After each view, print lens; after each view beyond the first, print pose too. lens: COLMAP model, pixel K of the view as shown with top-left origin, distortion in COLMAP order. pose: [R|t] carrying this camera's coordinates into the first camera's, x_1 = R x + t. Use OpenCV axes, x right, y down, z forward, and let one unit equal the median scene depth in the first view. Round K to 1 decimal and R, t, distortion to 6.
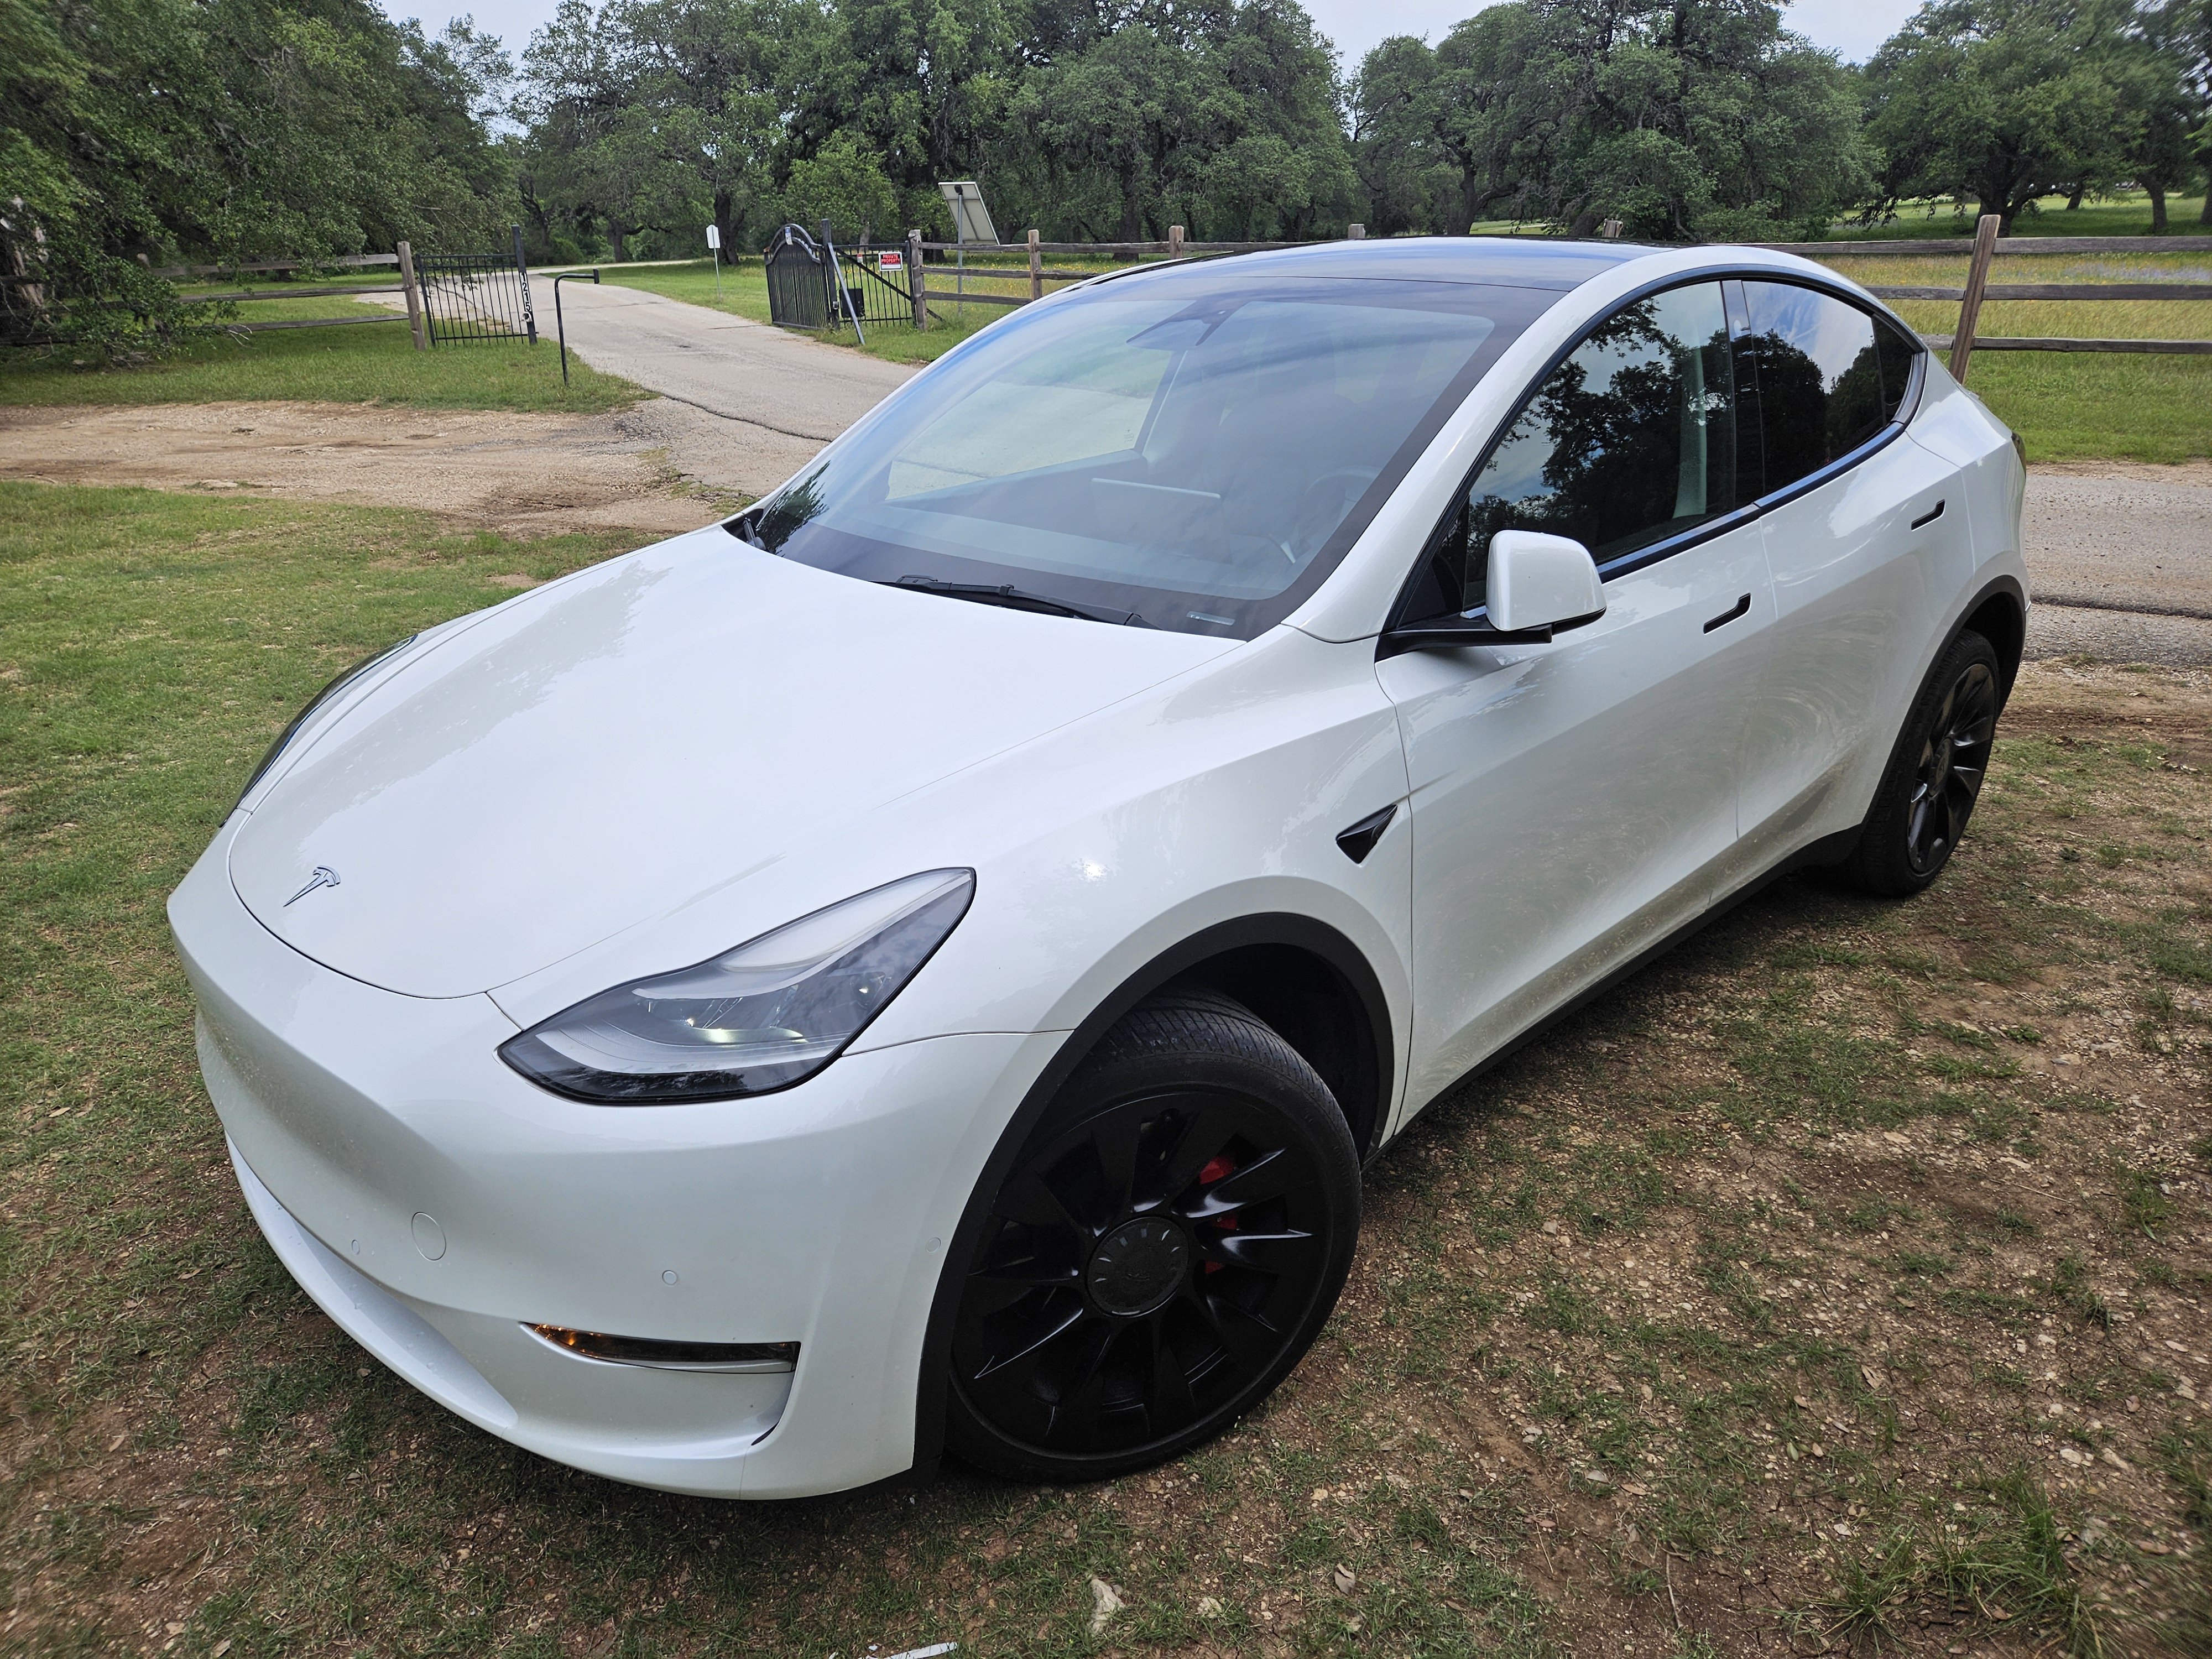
lens RADIAL K [[1471.2, 0, 1078.6], [0, 1471.2, 827.2], [0, 0, 1]] dist [0.064895, -0.052762]
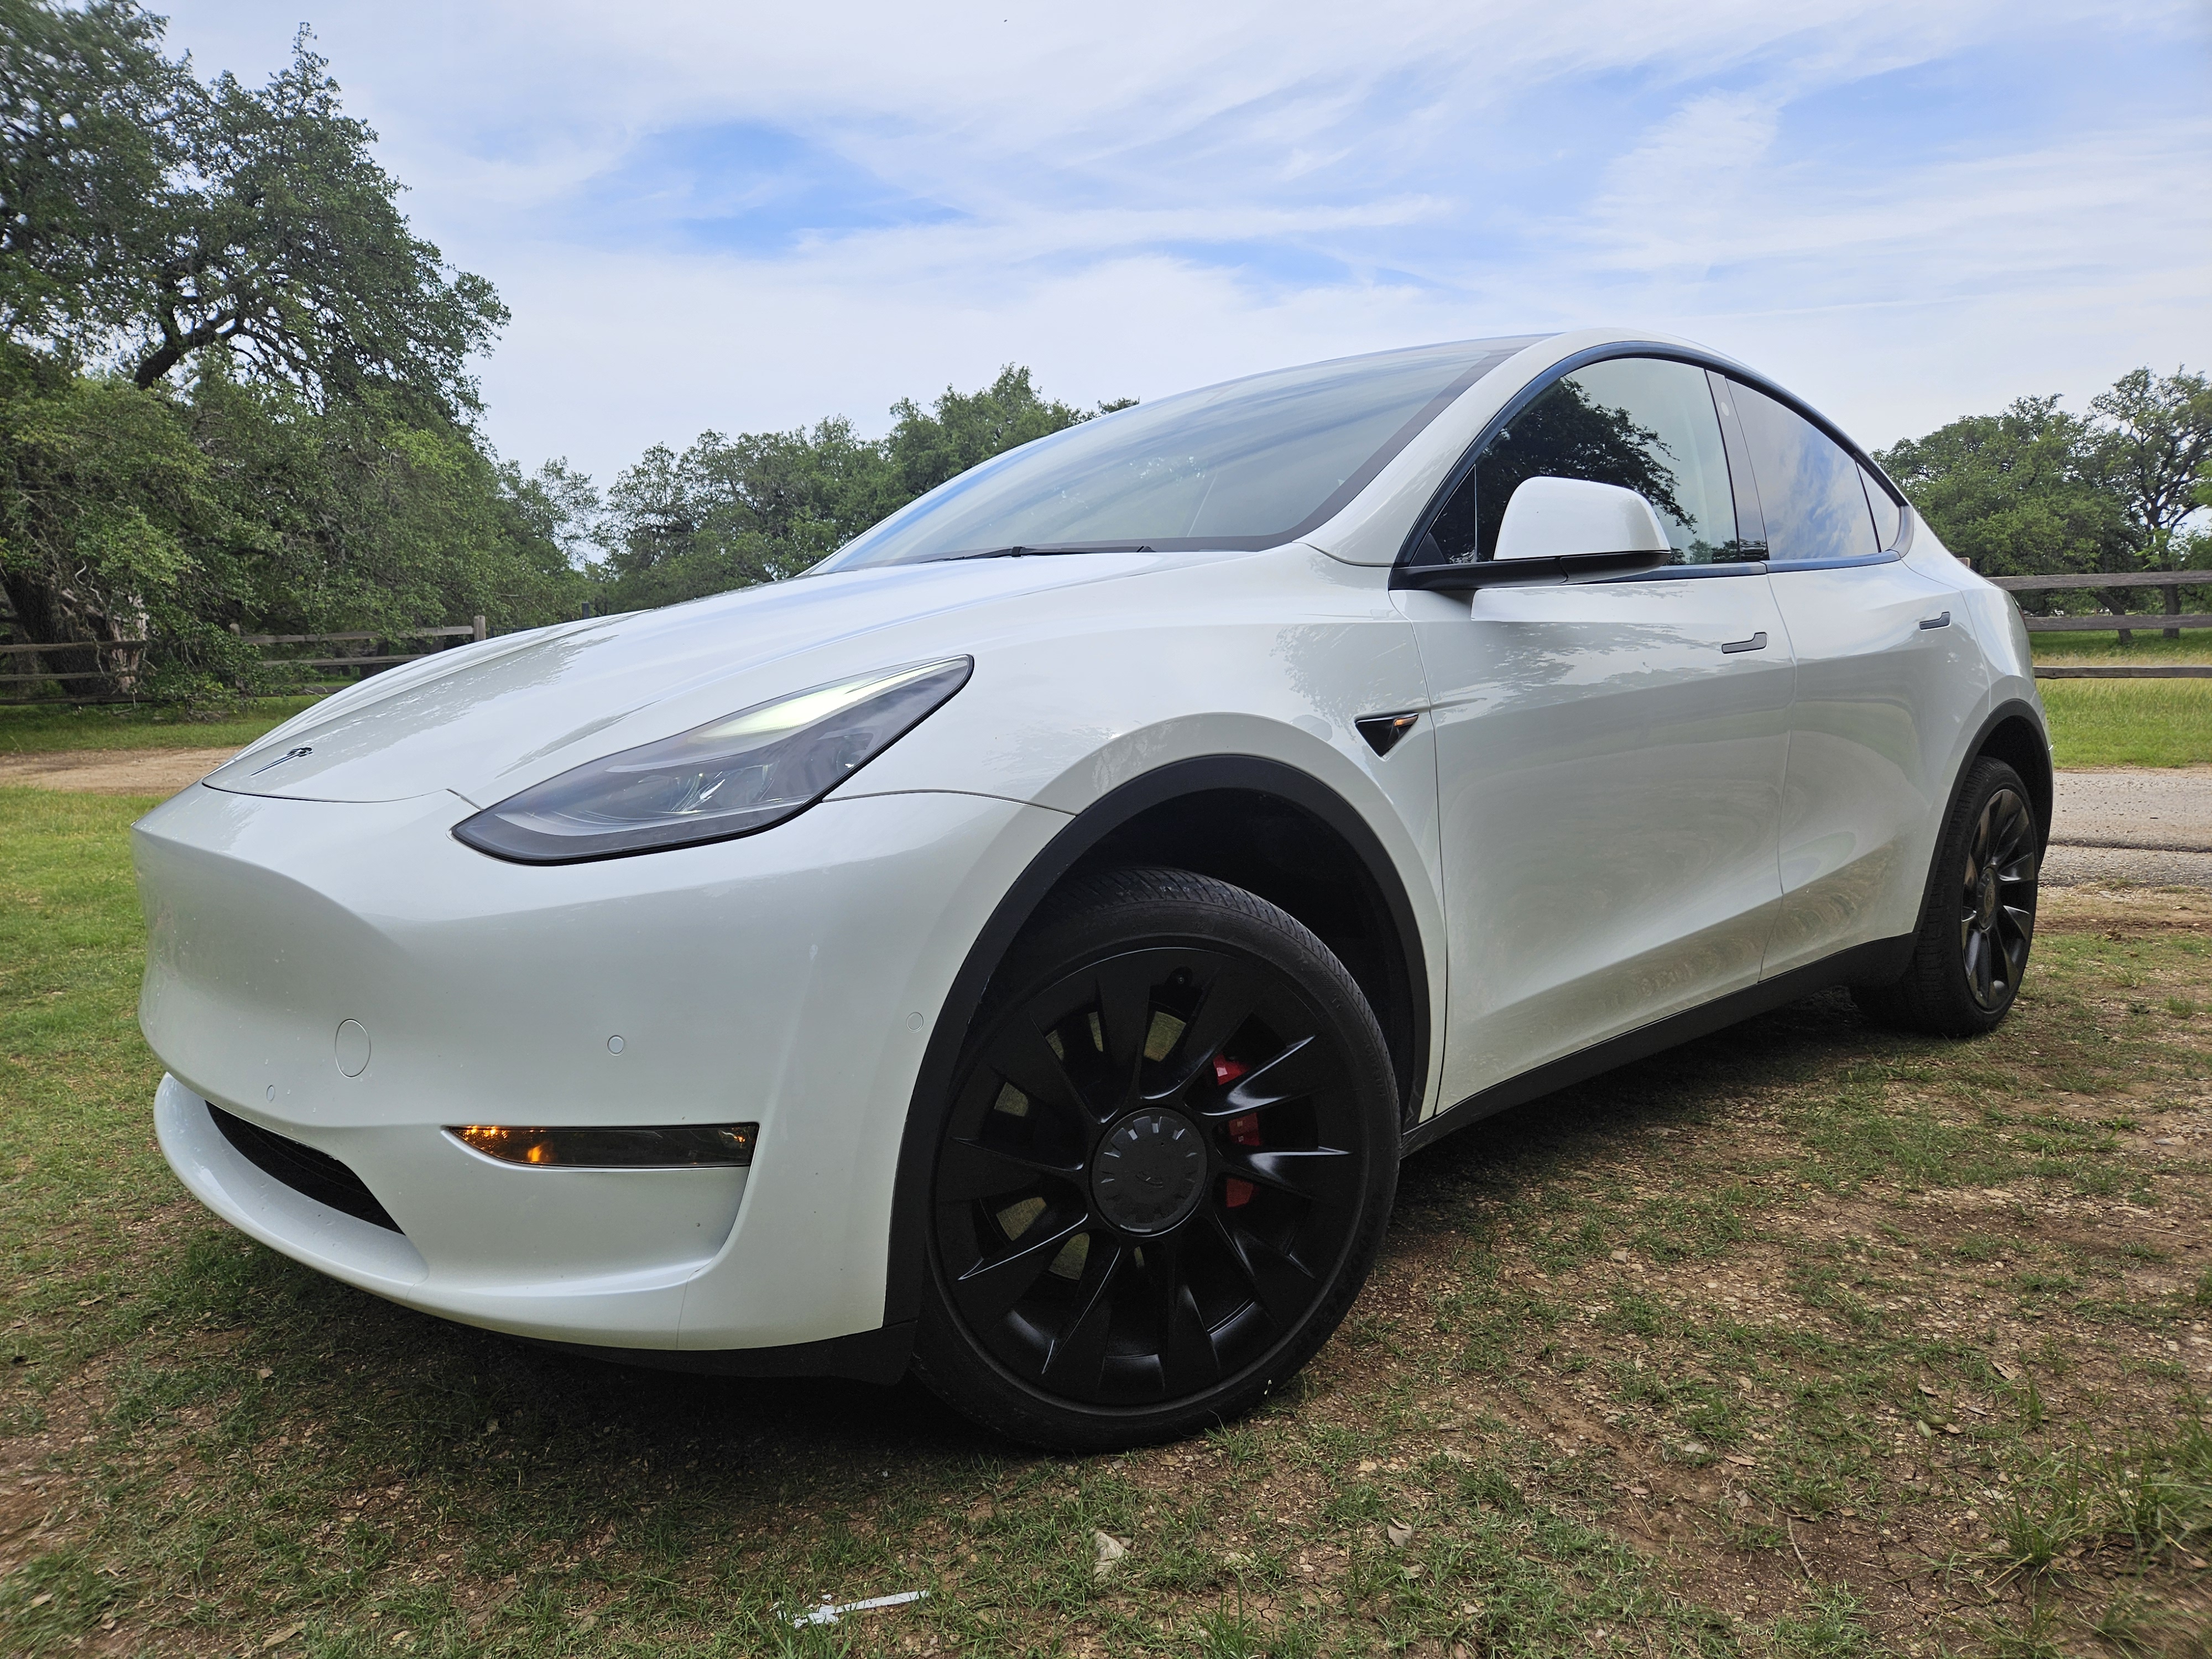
lens RADIAL K [[1471.2, 0, 1094.5], [0, 1471.2, 828.8], [0, 0, 1]] dist [0.064895, -0.052762]
pose [[0.999952, 0.002795, -0.009358, 0.012874], [-0.005106, 0.966408, -0.256963, 0.285511], [0.008325, 0.256999, 0.966376, 0.080894]]
